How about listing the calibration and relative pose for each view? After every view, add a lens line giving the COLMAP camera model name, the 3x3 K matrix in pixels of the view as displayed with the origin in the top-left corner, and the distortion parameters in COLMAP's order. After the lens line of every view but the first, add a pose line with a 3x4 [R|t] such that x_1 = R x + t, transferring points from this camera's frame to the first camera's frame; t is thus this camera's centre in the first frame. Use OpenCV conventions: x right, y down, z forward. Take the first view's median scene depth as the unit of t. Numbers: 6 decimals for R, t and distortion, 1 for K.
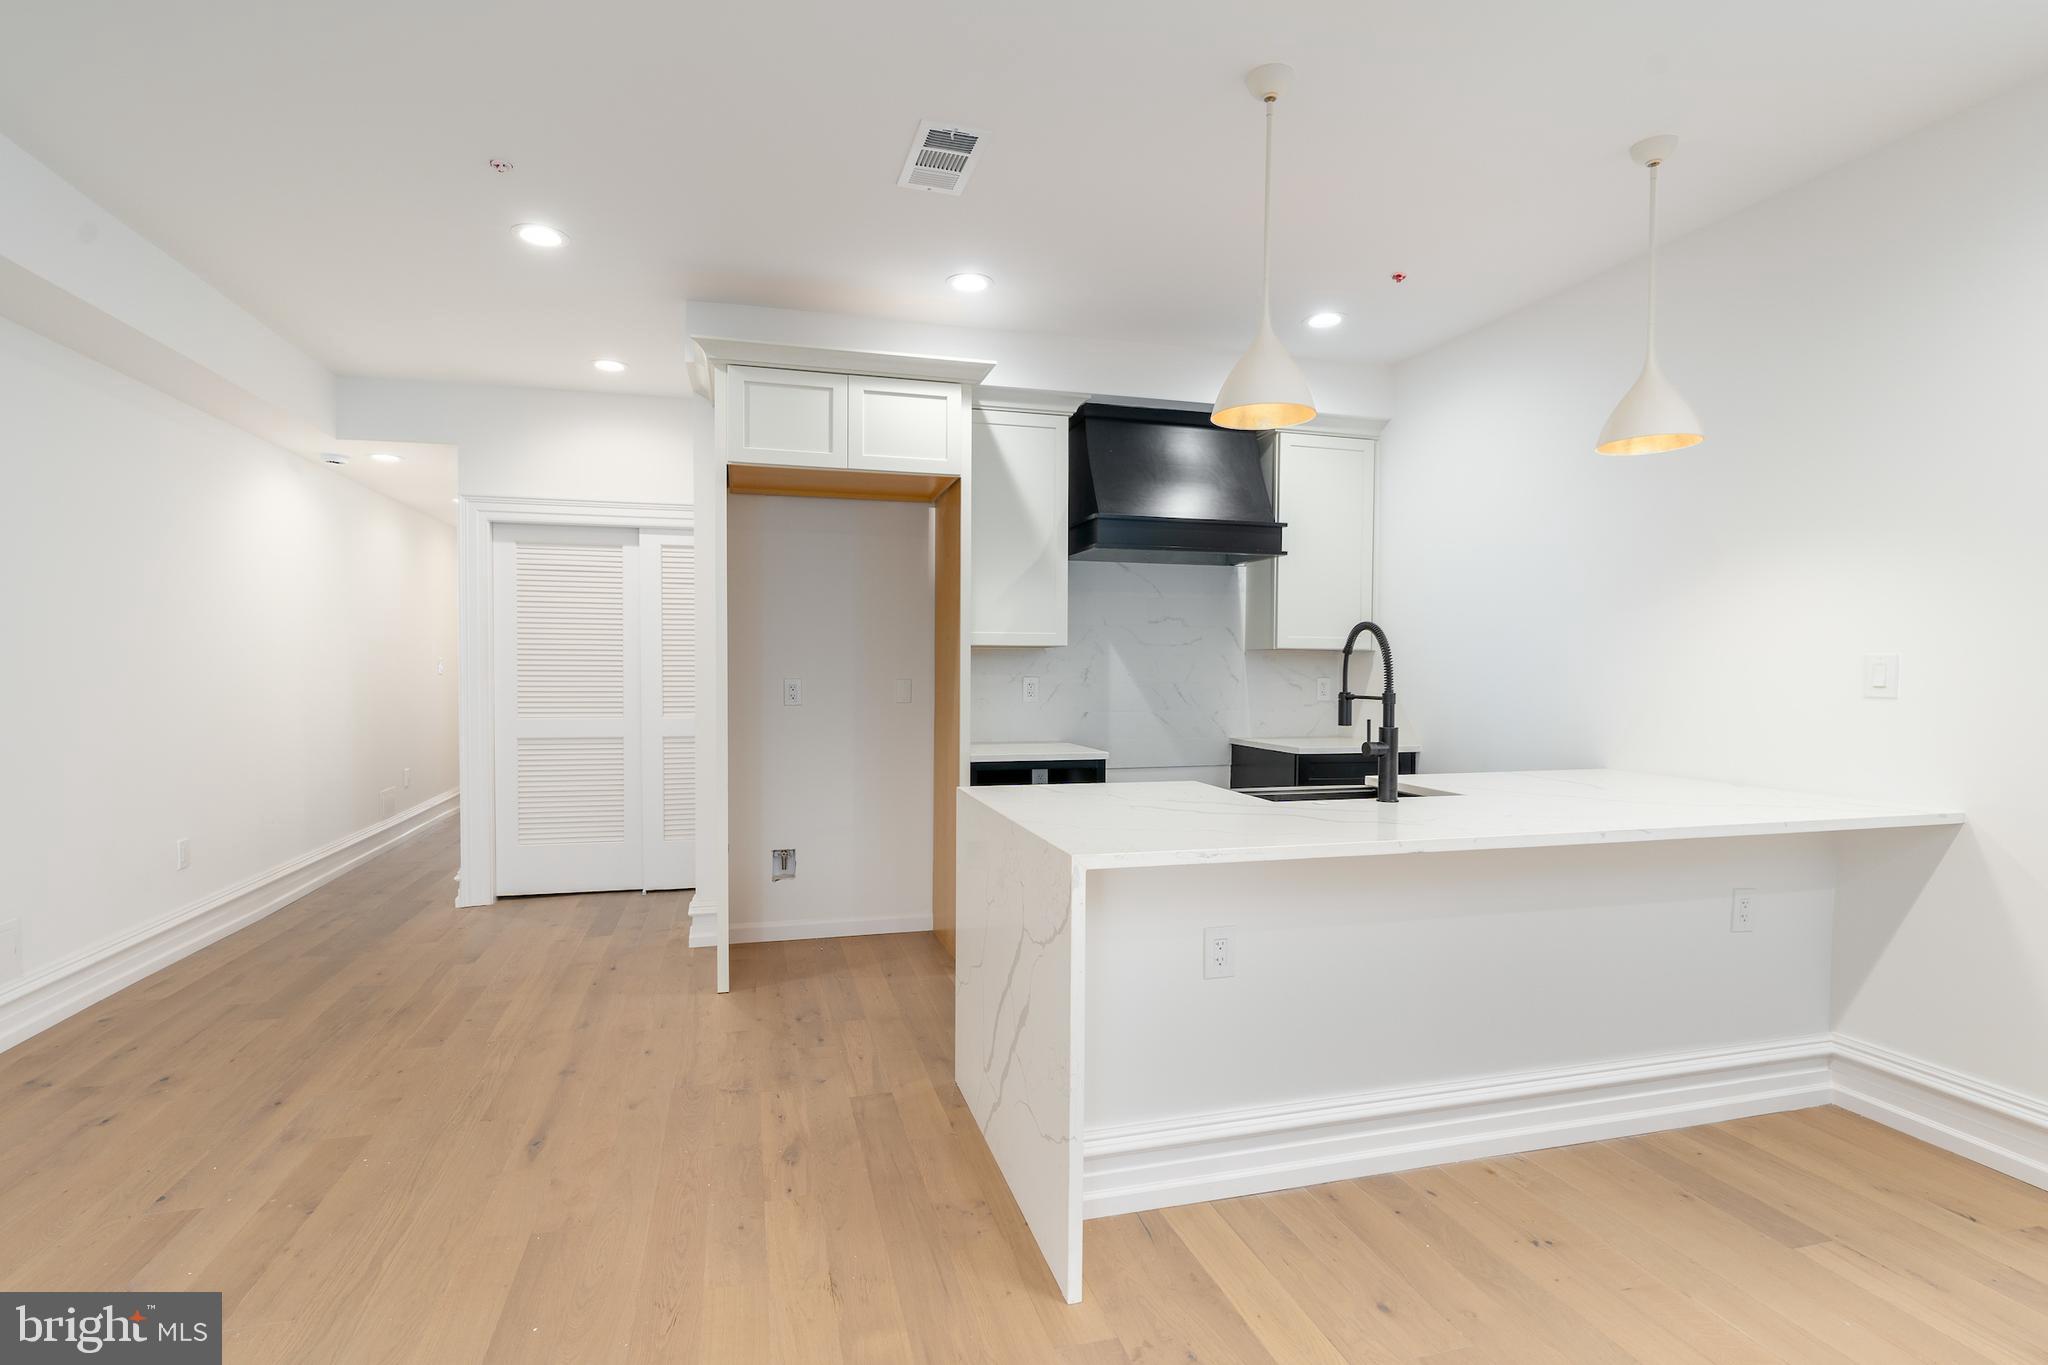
lens RADIAL K [[937.0, 0, 1020.8], [0, 937.0, 681.2], [0, 0, 1]] dist [-0.003450, 0.001459]
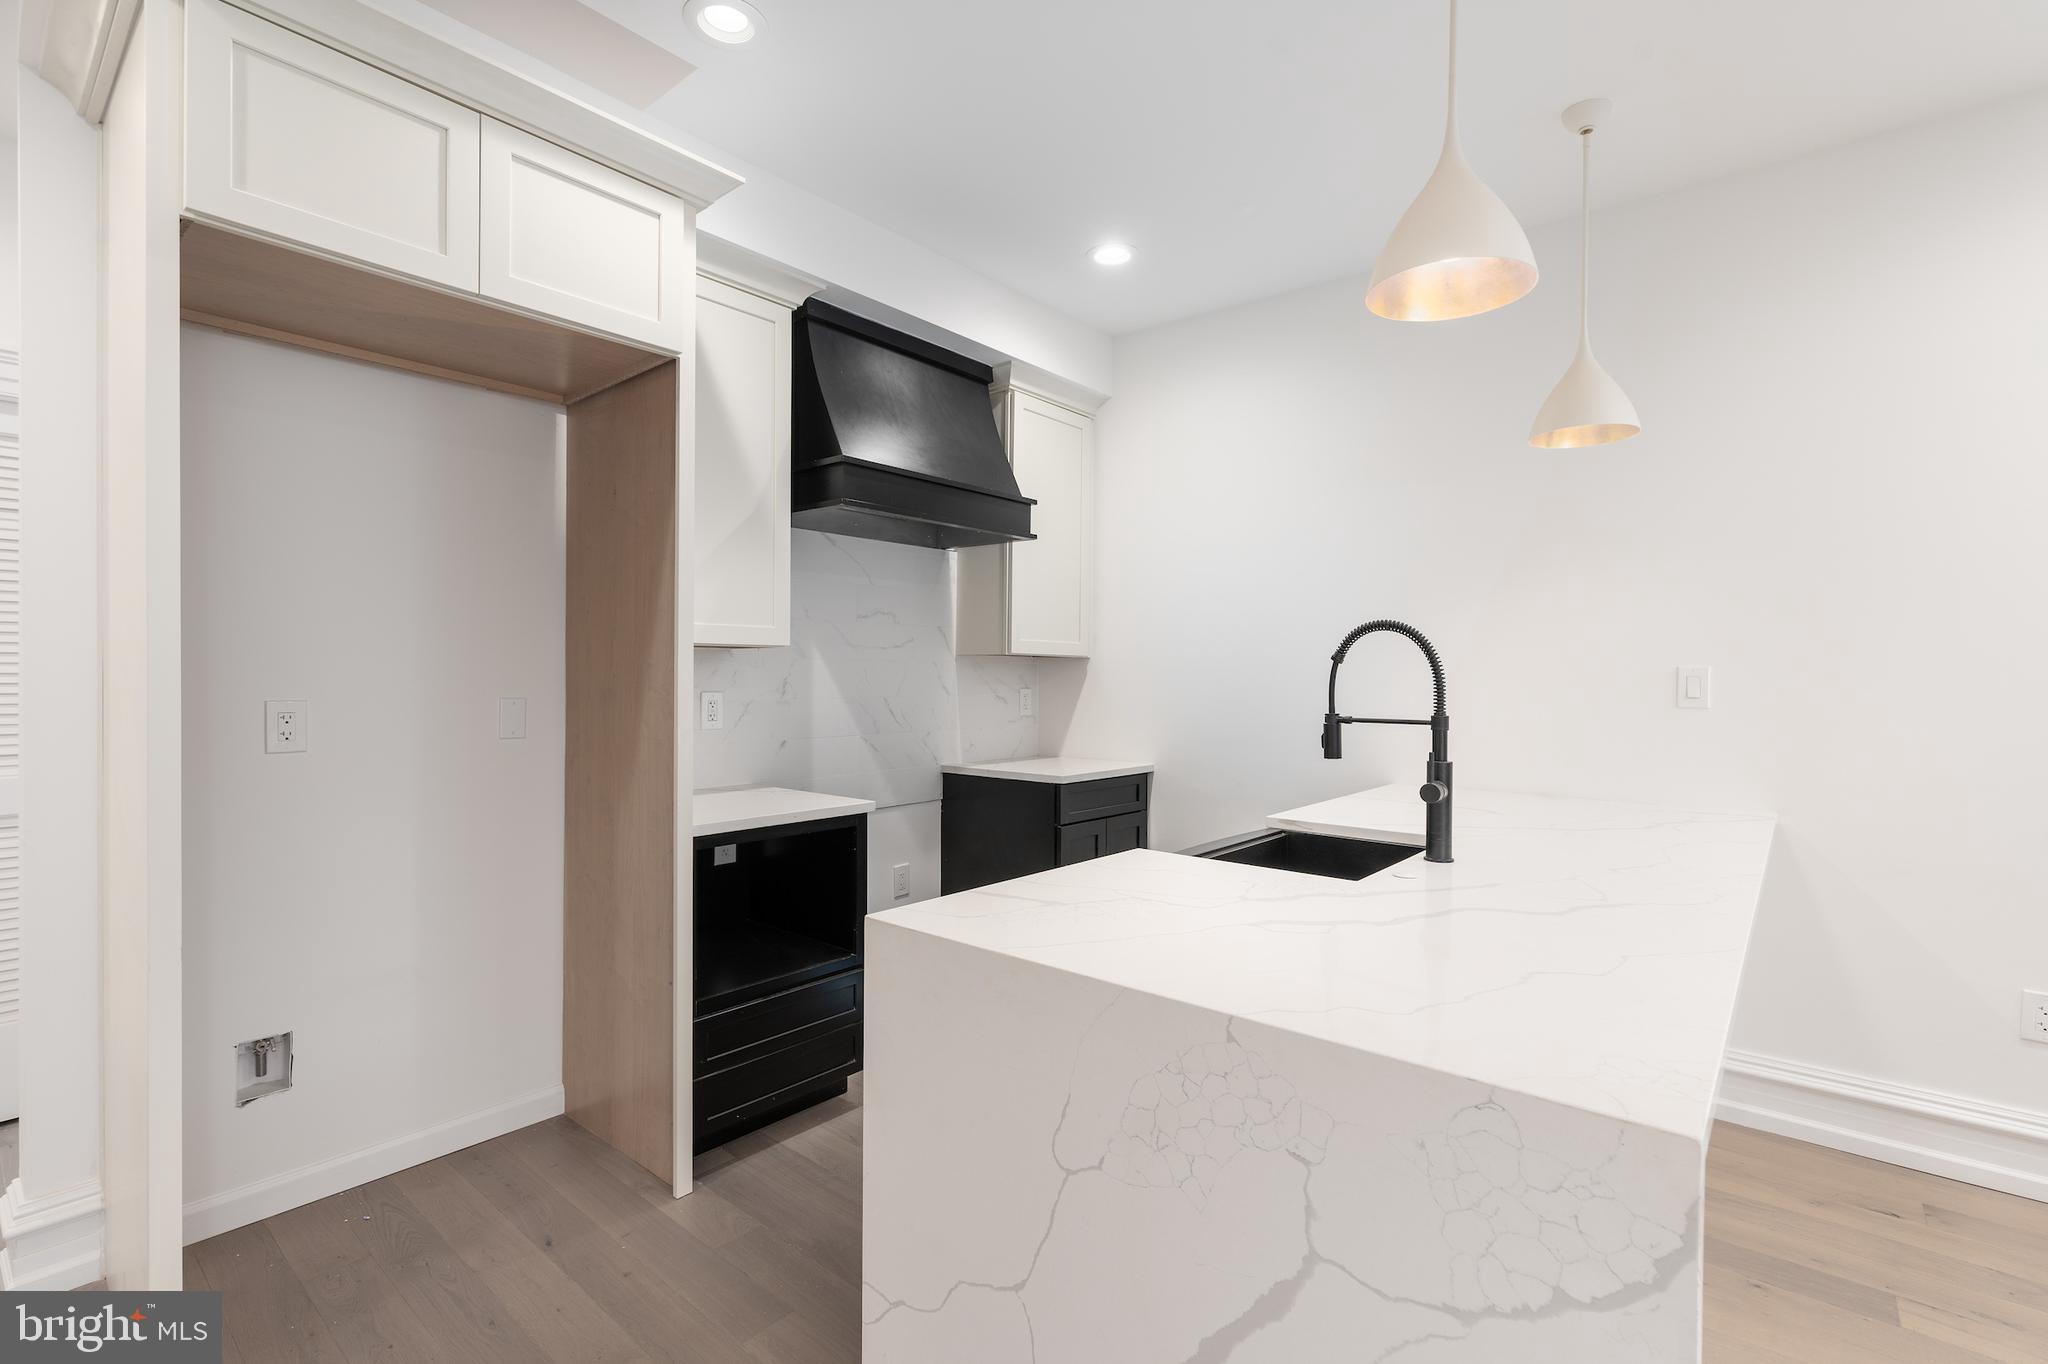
lens RADIAL K [[937.0, 0, 1021.0], [0, 937.0, 679.3], [0, 0, 1]] dist [-0.003450, 0.001459]
pose [[0.835644, -0.001608, 0.549268, -0.183662], [0.005893, 0.999964, -0.006038, -0.008600], [-0.549239, 0.008283, 0.835624, 0.342071]]
